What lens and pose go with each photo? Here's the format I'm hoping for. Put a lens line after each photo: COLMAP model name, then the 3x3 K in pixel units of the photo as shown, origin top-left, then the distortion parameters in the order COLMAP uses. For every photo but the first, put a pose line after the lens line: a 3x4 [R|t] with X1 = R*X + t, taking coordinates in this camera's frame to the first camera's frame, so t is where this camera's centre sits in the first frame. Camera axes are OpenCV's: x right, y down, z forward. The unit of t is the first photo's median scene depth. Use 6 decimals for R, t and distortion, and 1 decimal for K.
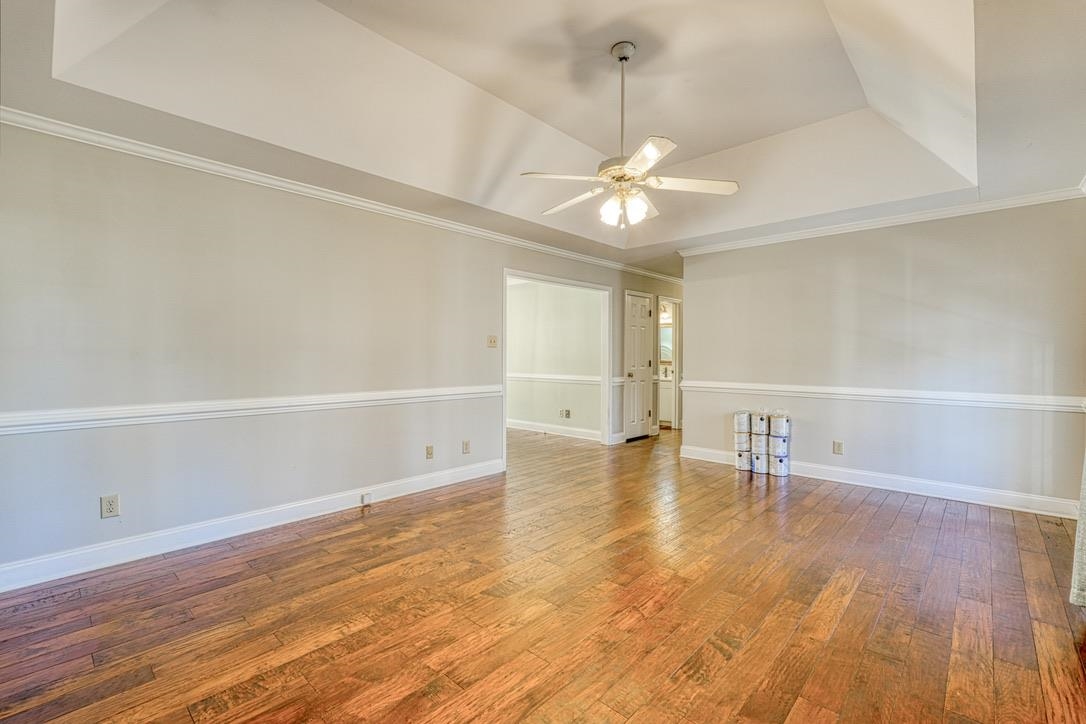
lens RADIAL K [[478.1, 0, 543.0], [0, 478.1, 362.0], [0, 0, 1]] dist [0.001306, -0.000084]
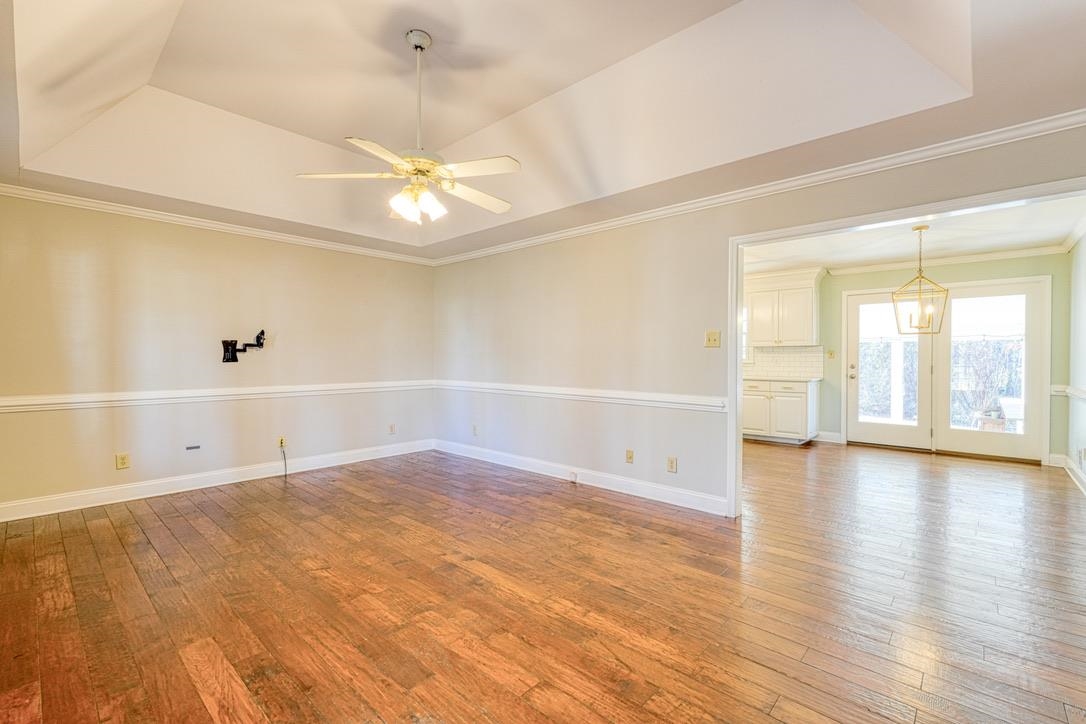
lens RADIAL K [[478.1, 0, 543.0], [0, 478.1, 362.0], [0, 0, 1]] dist [0.001306, -0.000084]
pose [[-0.001040, 0.010512, -0.999944, 1.009058], [-0.017585, 0.999790, 0.010528, -0.016014], [0.999845, 0.017595, -0.000855, 1.121233]]
